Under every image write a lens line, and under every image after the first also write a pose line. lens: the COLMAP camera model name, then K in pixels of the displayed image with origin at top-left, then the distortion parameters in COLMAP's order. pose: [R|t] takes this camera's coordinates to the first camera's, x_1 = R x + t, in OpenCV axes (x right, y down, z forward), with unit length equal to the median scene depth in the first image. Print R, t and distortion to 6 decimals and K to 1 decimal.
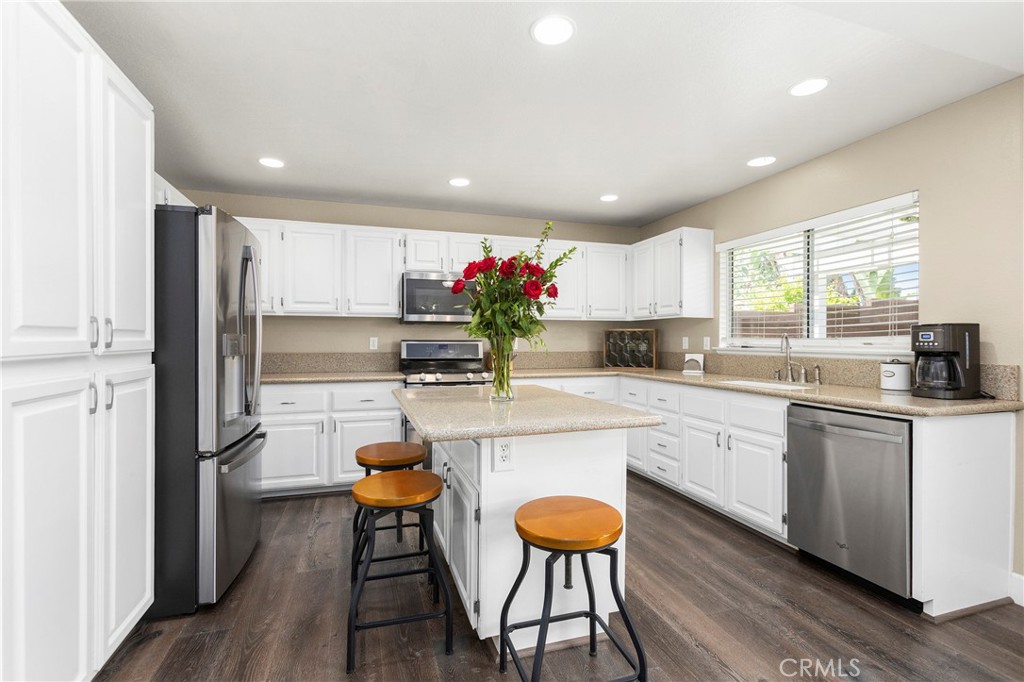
lens RADIAL K [[467.1, 0, 512.4], [0, 467.1, 337.4], [0, 0, 1]] dist [-0.002314, -0.000090]
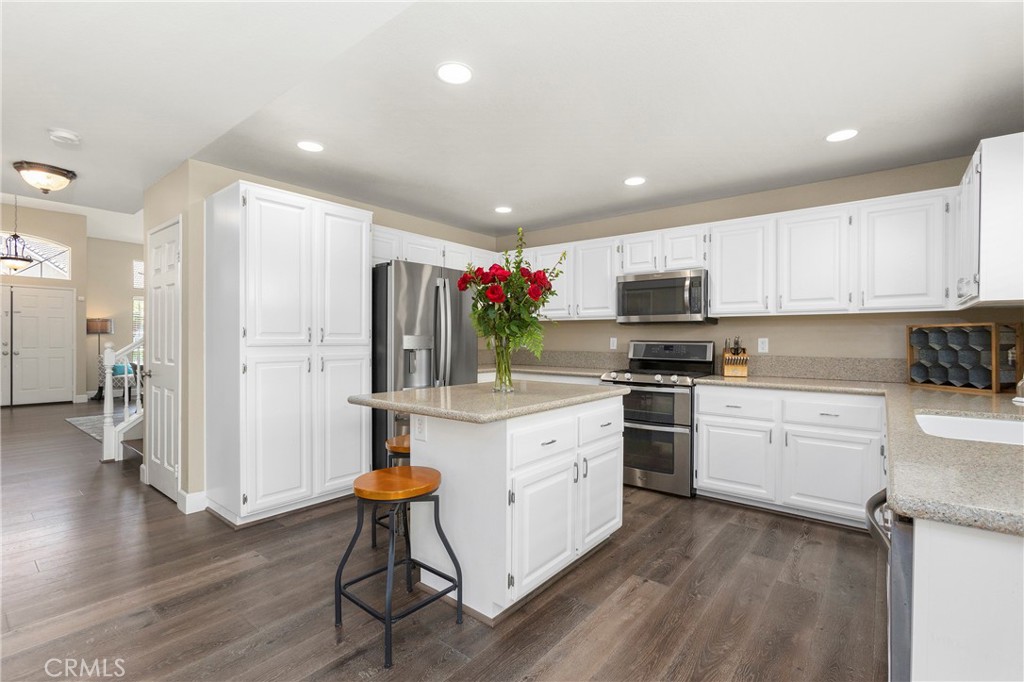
lens RADIAL K [[467.1, 0, 520.9], [0, 467.1, 340.6], [0, 0, 1]] dist [-0.002314, -0.000090]
pose [[0.548112, 0.004003, -0.836396, 0.525720], [0.000340, 0.999987, 0.005009, 0.000571], [0.836405, -0.003030, 0.548103, 0.228028]]
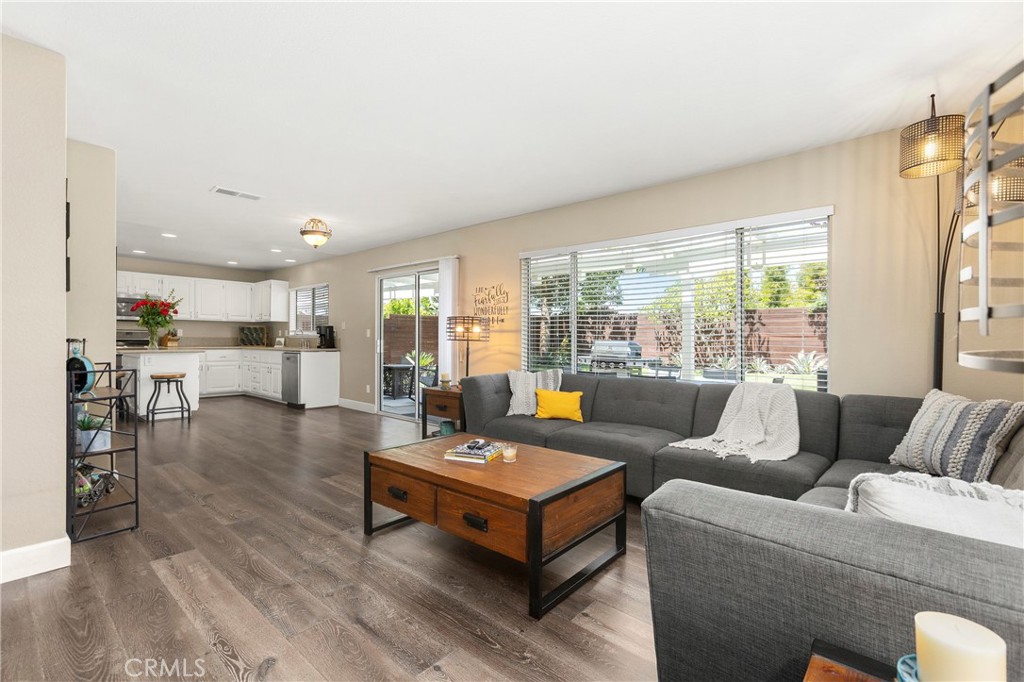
lens RADIAL K [[467.1, 0, 530.5], [0, 467.1, 342.5], [0, 0, 1]] dist [-0.002314, -0.000090]
pose [[0.850859, 0.002501, 0.525388, 0.246469], [-0.008457, 0.999924, 0.008936, 0.027027], [-0.525326, -0.012046, 0.850816, -1.478377]]
